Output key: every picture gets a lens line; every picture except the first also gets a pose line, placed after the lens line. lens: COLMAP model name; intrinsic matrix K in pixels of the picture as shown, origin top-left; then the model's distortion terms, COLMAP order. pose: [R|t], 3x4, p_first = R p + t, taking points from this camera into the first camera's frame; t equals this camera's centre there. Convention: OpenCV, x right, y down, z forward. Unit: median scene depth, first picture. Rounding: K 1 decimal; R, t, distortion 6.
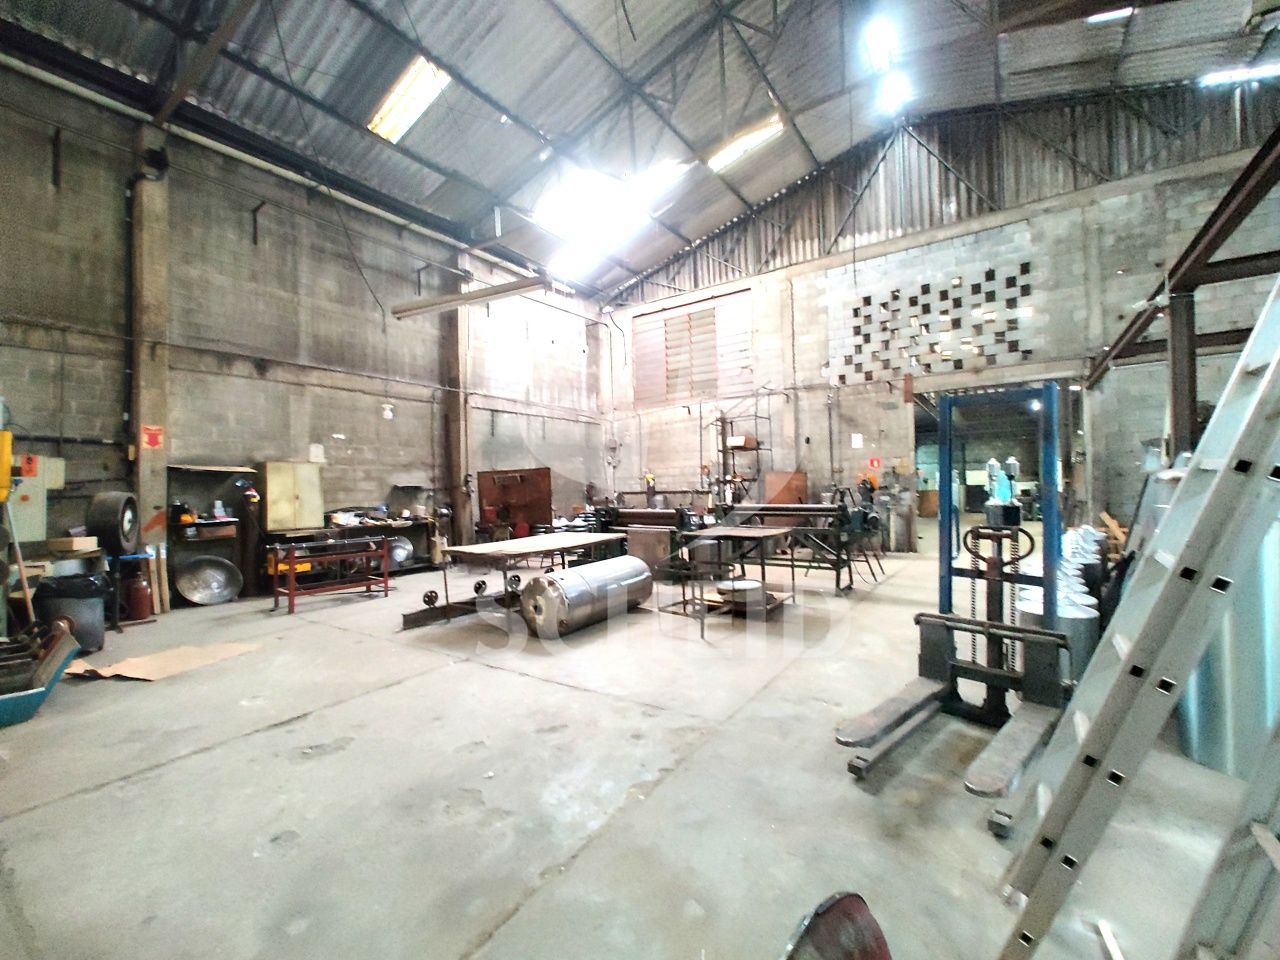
lens RADIAL K [[540.2, 0, 640.0], [0, 540.2, 480.0], [0, 0, 1]] dist [0.001204, 0.010266]
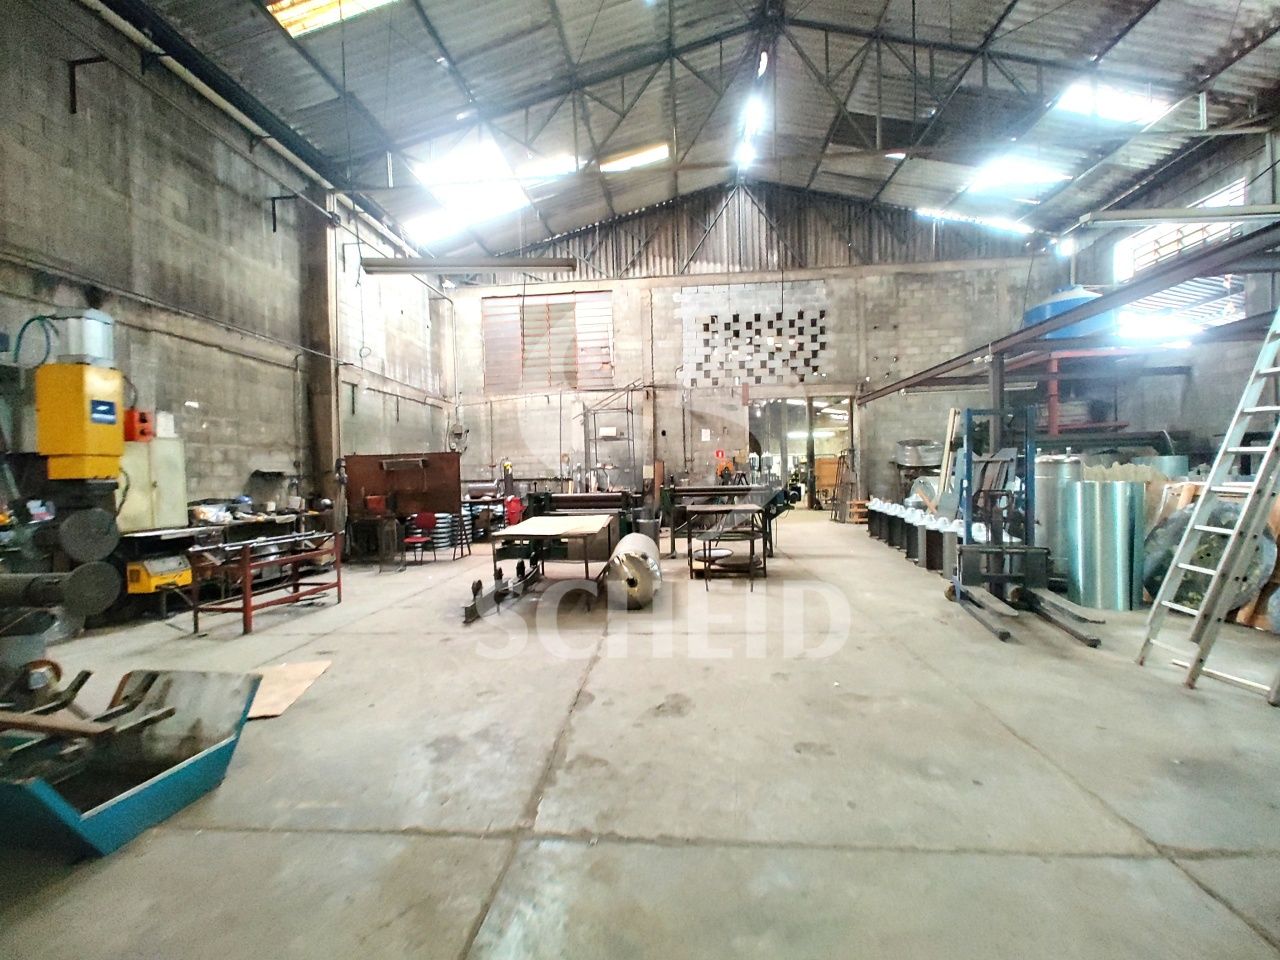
lens RADIAL K [[540.2, 0, 640.0], [0, 540.2, 480.0], [0, 0, 1]] dist [0.001204, 0.010266]
pose [[0.864425, -0.006742, 0.502717, -0.340513], [-0.000155, 0.999906, 0.013676, 0.011395], [-0.502762, -0.011900, 0.864343, 0.035220]]
